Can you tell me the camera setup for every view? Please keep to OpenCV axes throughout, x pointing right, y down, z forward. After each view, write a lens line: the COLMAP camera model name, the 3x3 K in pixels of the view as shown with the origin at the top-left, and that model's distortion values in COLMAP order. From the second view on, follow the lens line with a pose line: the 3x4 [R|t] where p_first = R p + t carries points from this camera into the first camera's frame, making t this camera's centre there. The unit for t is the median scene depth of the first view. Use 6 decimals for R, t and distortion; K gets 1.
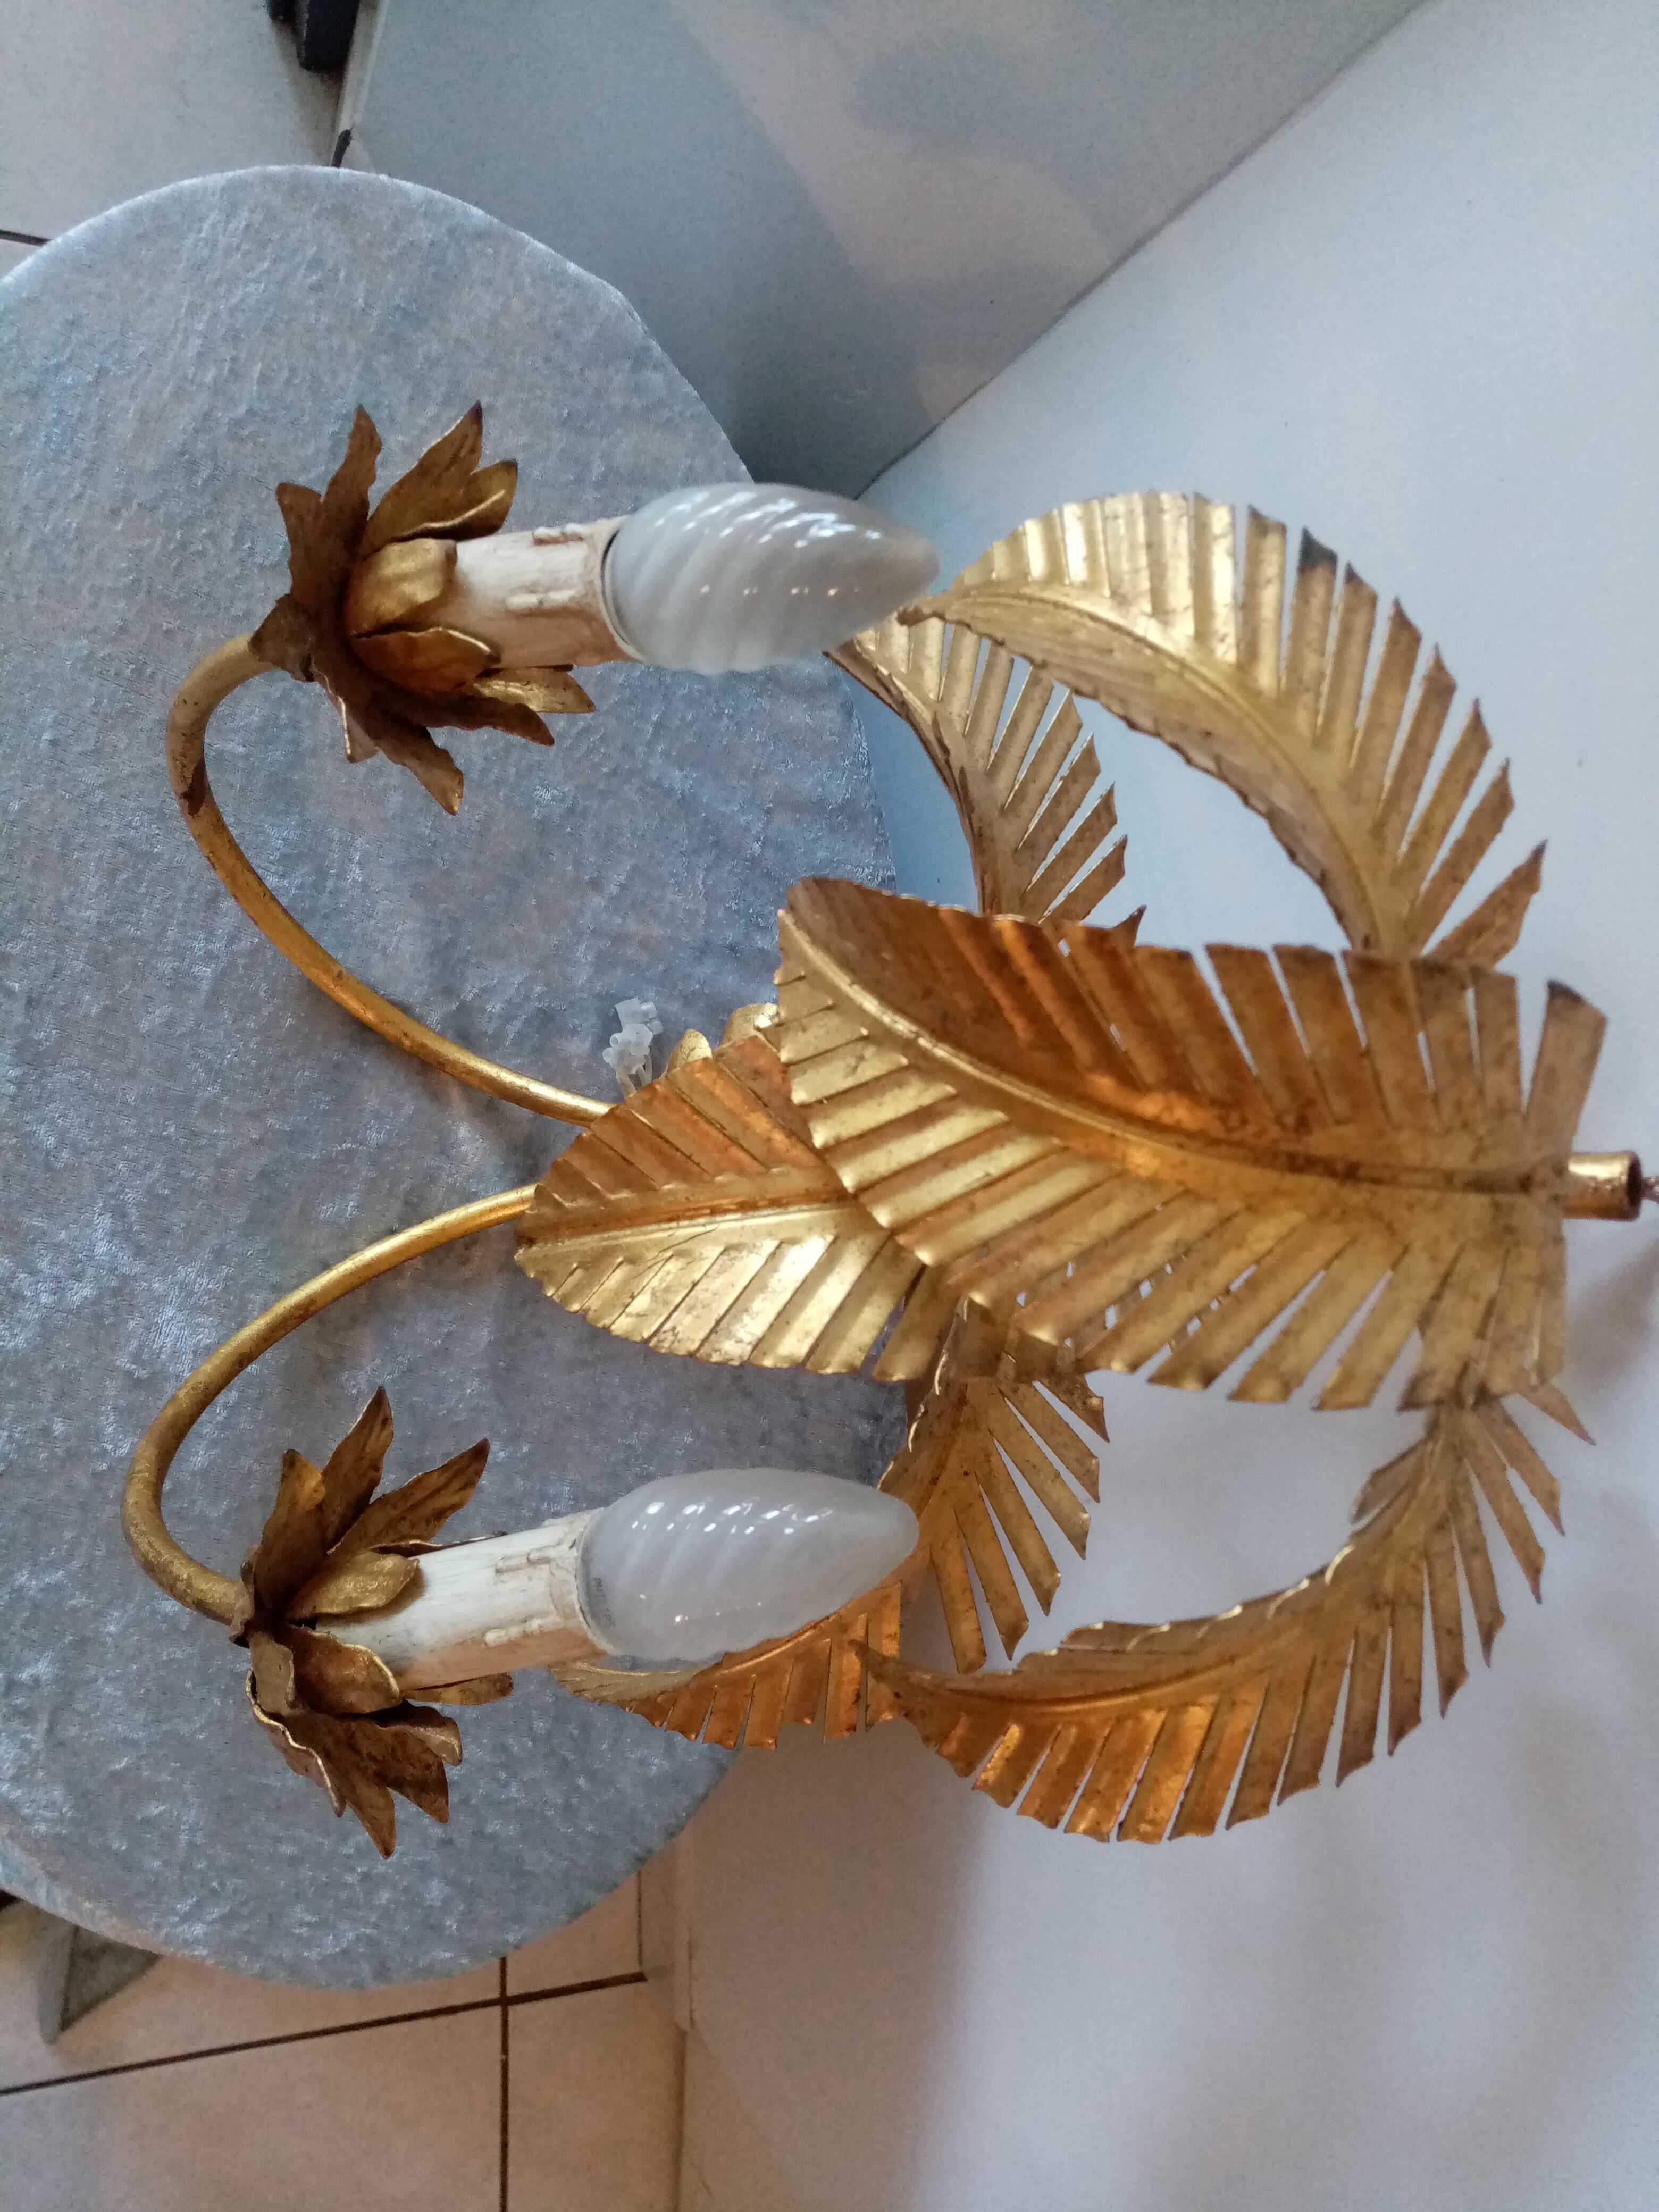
lens RADIAL K [[1712.9, 0, 835.6], [0, 1712.9, 1120.2], [0, 0, 1]] dist [-0.007280, -0.049562]
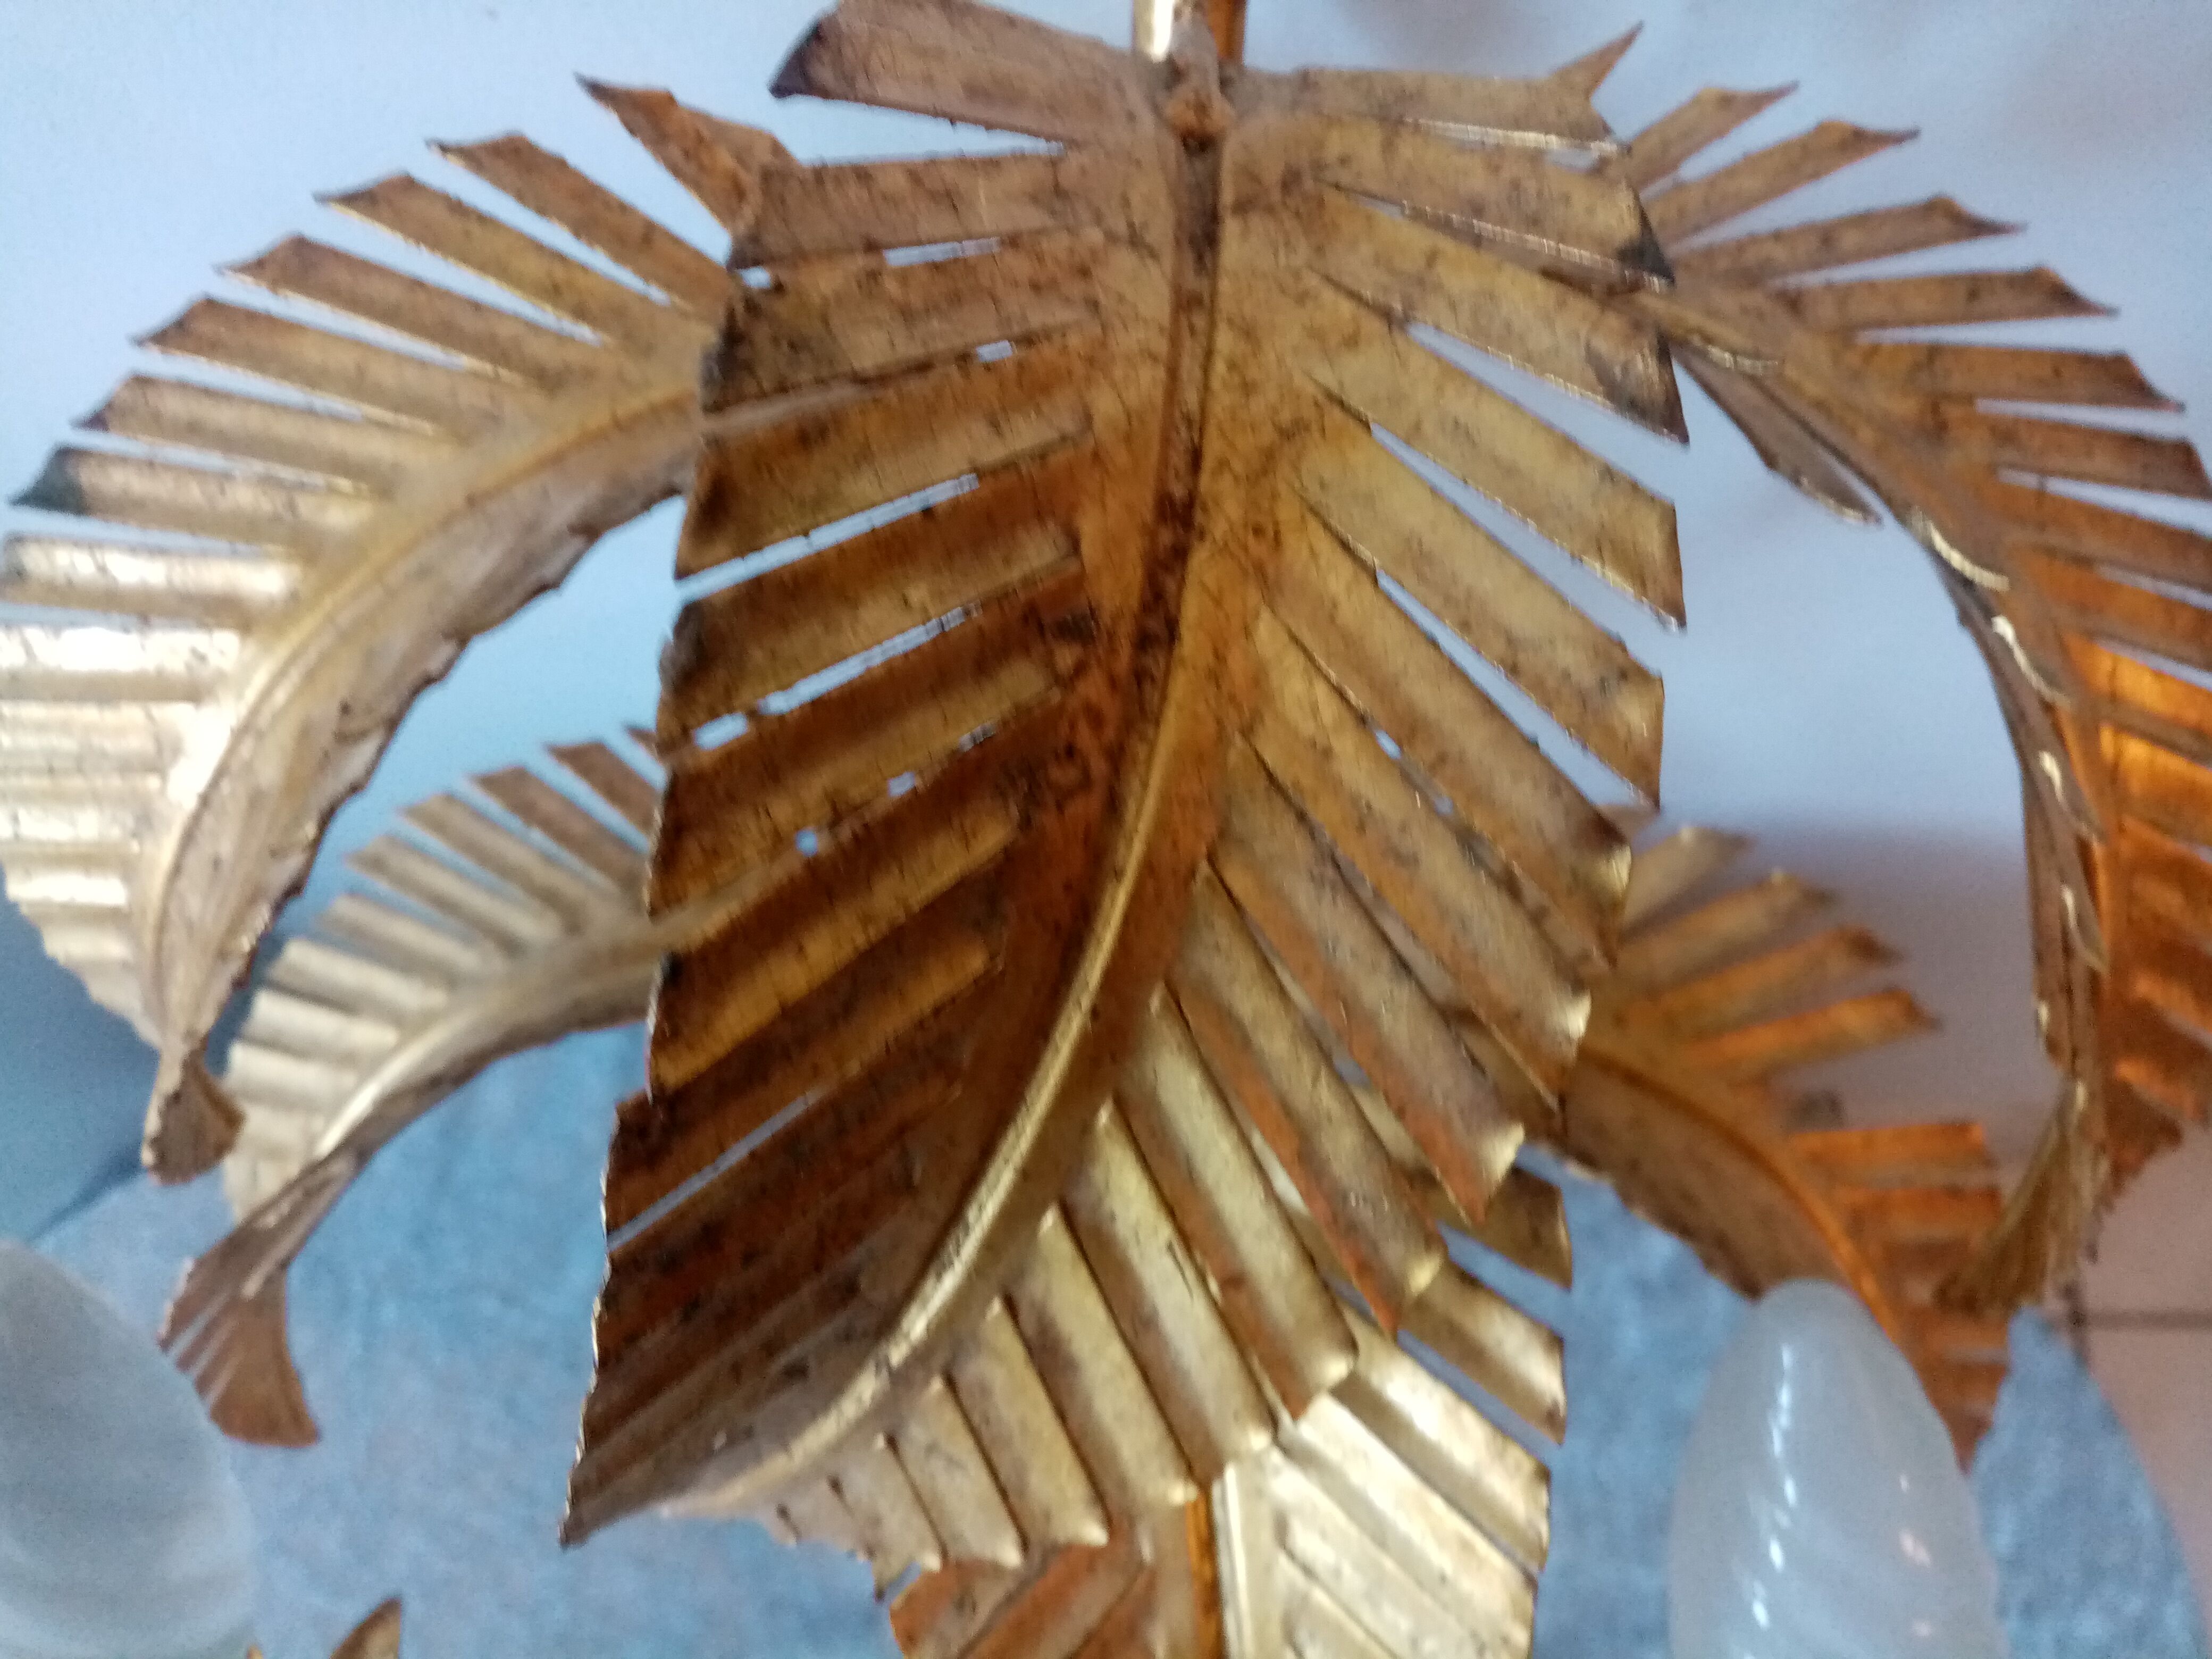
lens RADIAL K [[1712.9, 0, 1103.3], [0, 1712.9, 826.2], [0, 0, 1]] dist [-0.007280, -0.049562]
pose [[0.017143, -0.999521, -0.025764, 0.191230], [0.999368, 0.016327, 0.031585, -0.003433], [-0.031149, -0.026290, 0.999169, 0.436700]]
